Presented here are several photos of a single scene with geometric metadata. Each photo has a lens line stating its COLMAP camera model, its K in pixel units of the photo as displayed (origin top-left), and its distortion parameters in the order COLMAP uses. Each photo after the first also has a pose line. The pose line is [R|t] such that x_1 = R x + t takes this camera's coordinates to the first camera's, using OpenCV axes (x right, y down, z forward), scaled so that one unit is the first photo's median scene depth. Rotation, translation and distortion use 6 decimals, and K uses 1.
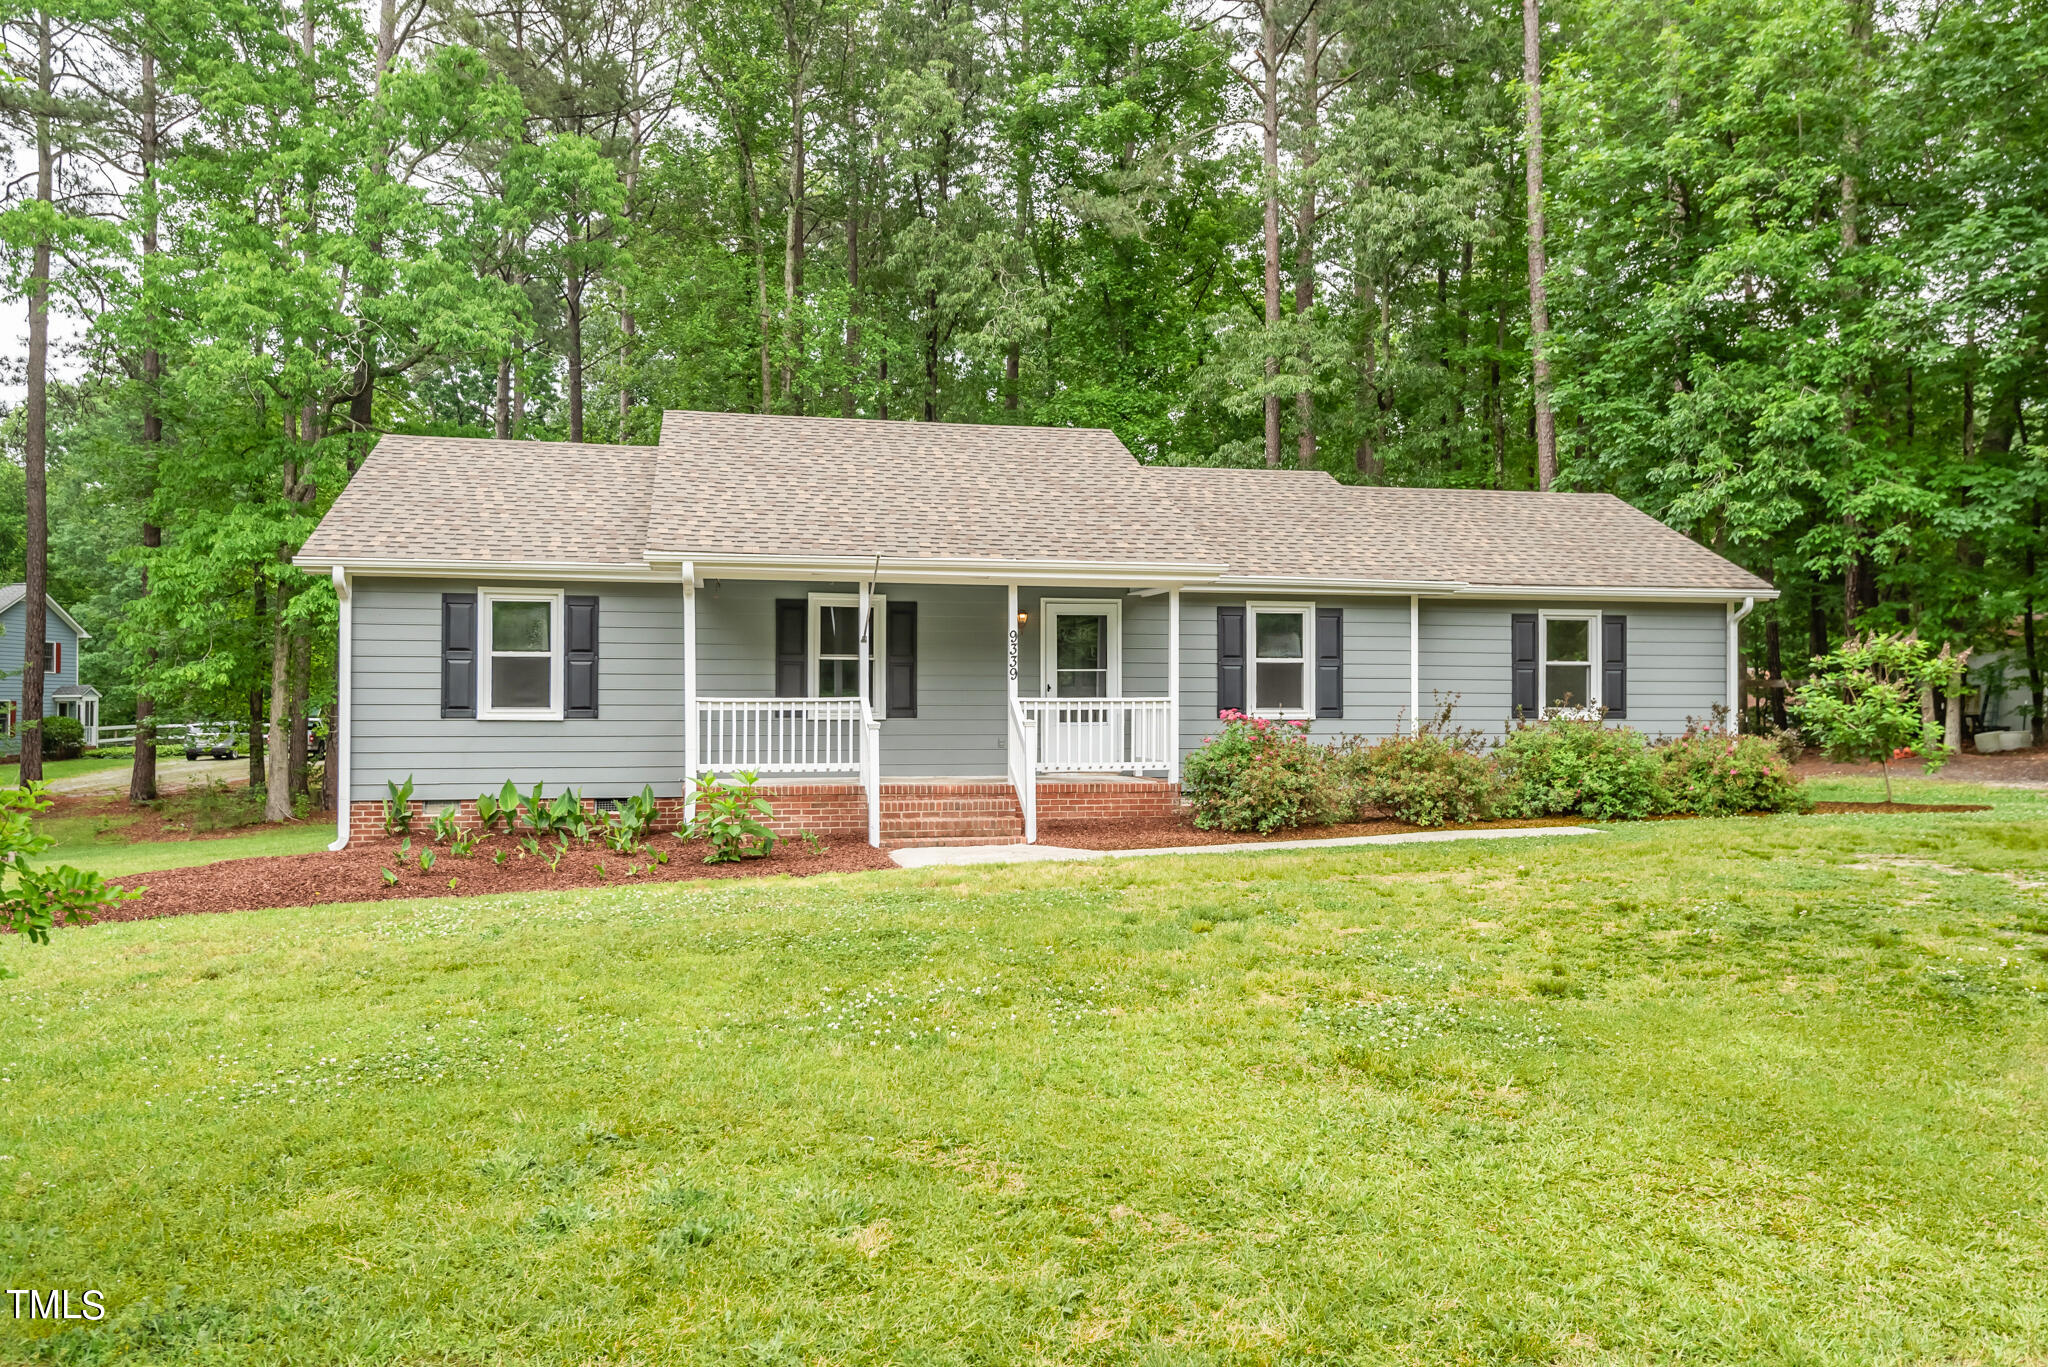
lens RADIAL K [[1390.5, 0, 1024.0], [0, 1390.5, 683.5], [0, 0, 1]] dist [0.029254, -0.002339]
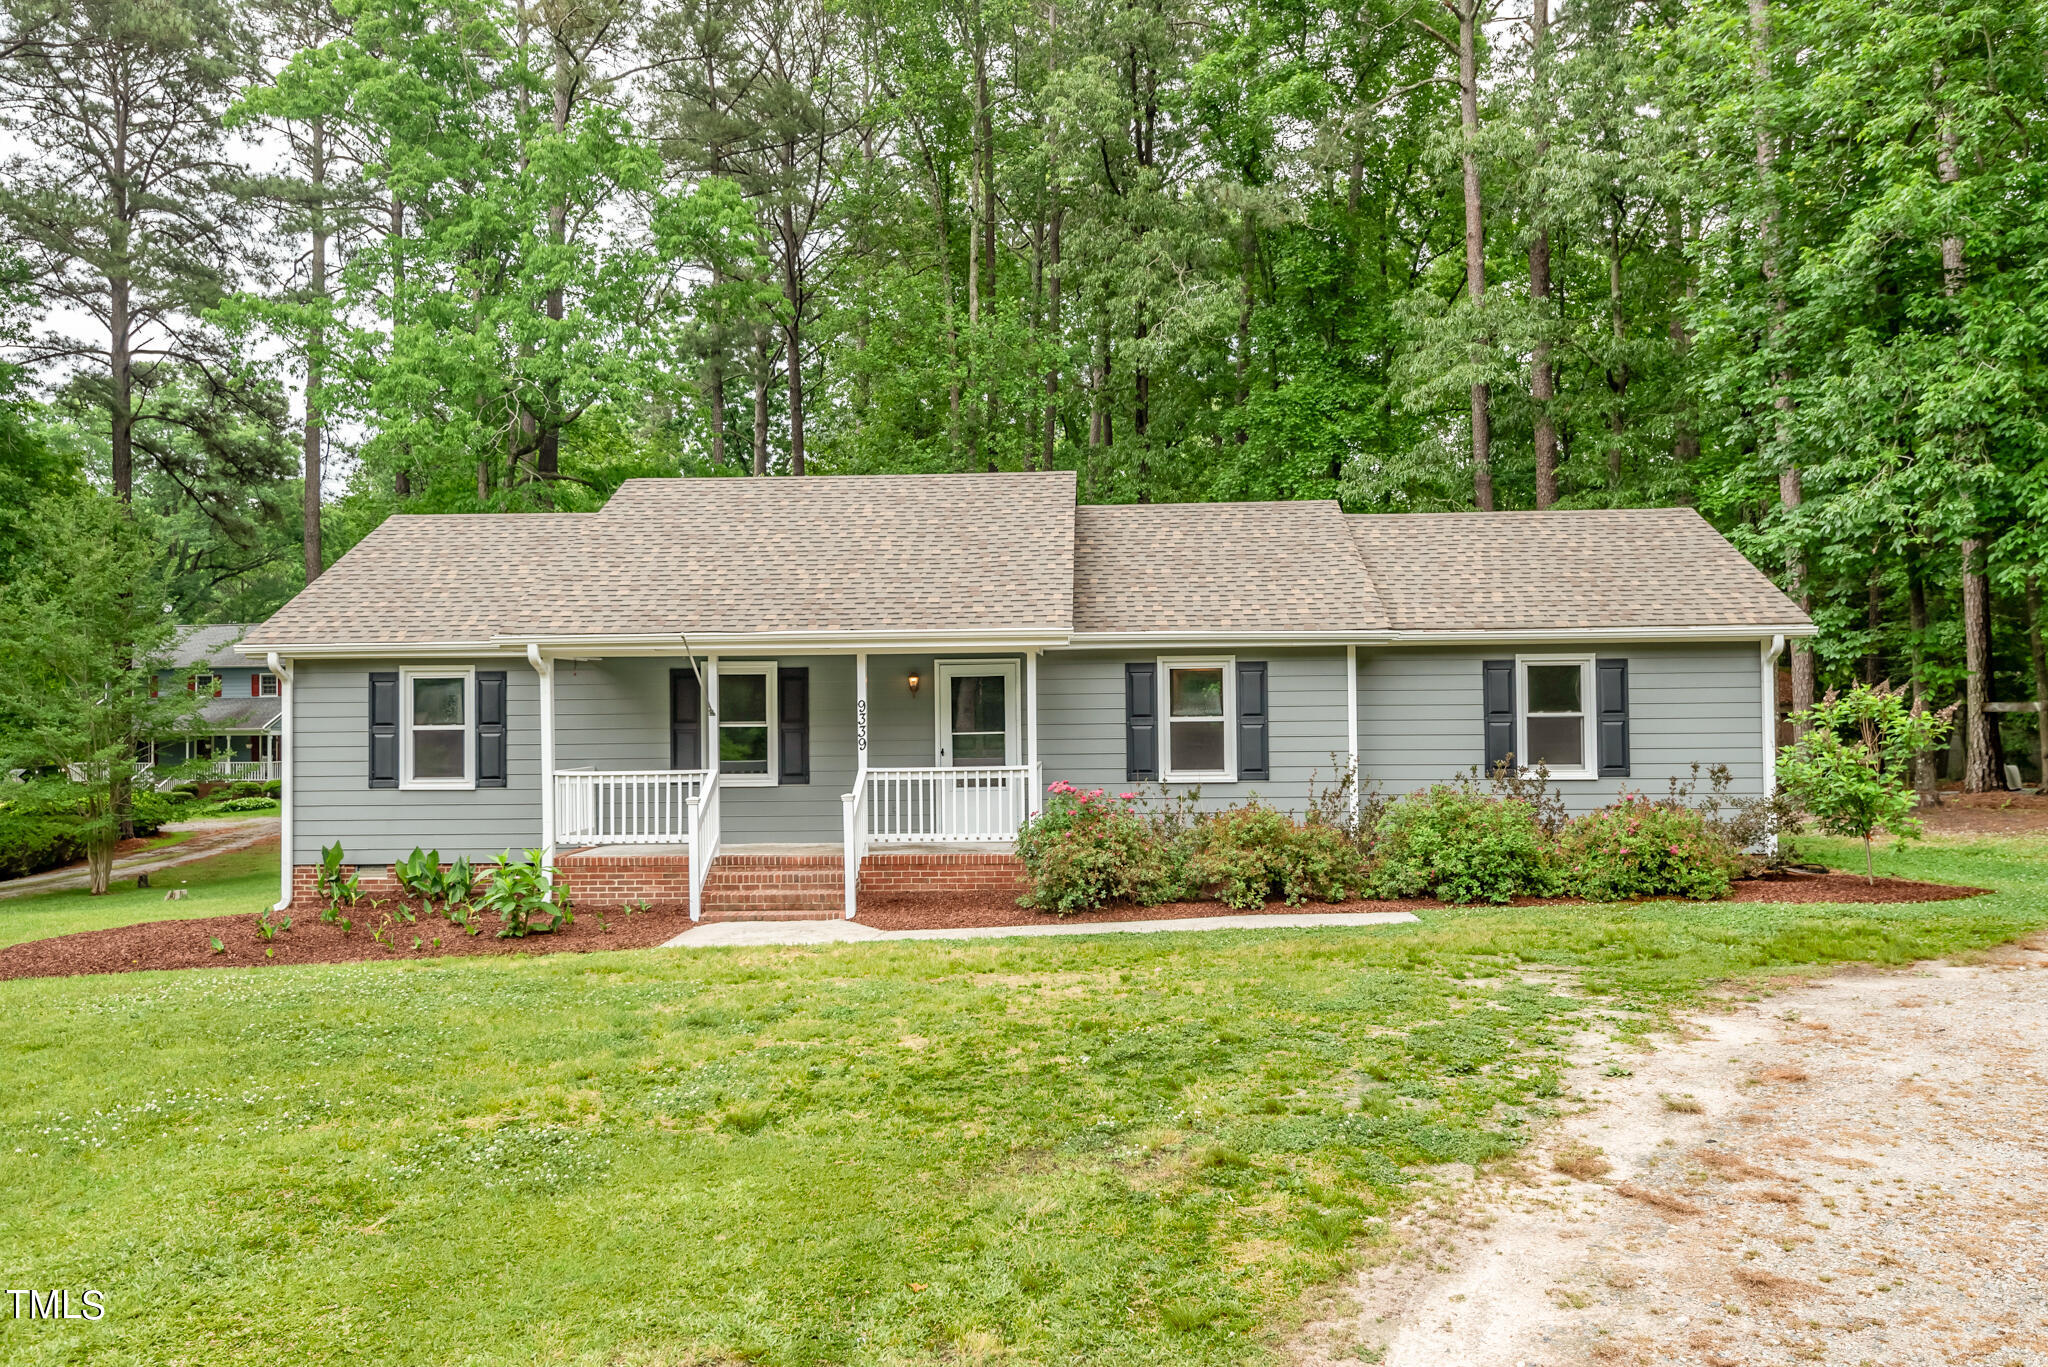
lens RADIAL K [[1508.4, 0, 1024.0], [0, 1508.4, 683.5], [0, 0, 1]] dist [0.026881, 0.003829]
pose [[0.970302, -0.017081, -0.241294, 0.336720], [0.016093, 0.999852, -0.006063, -0.038464], [0.241361, 0.001999, 0.970433, -0.014684]]
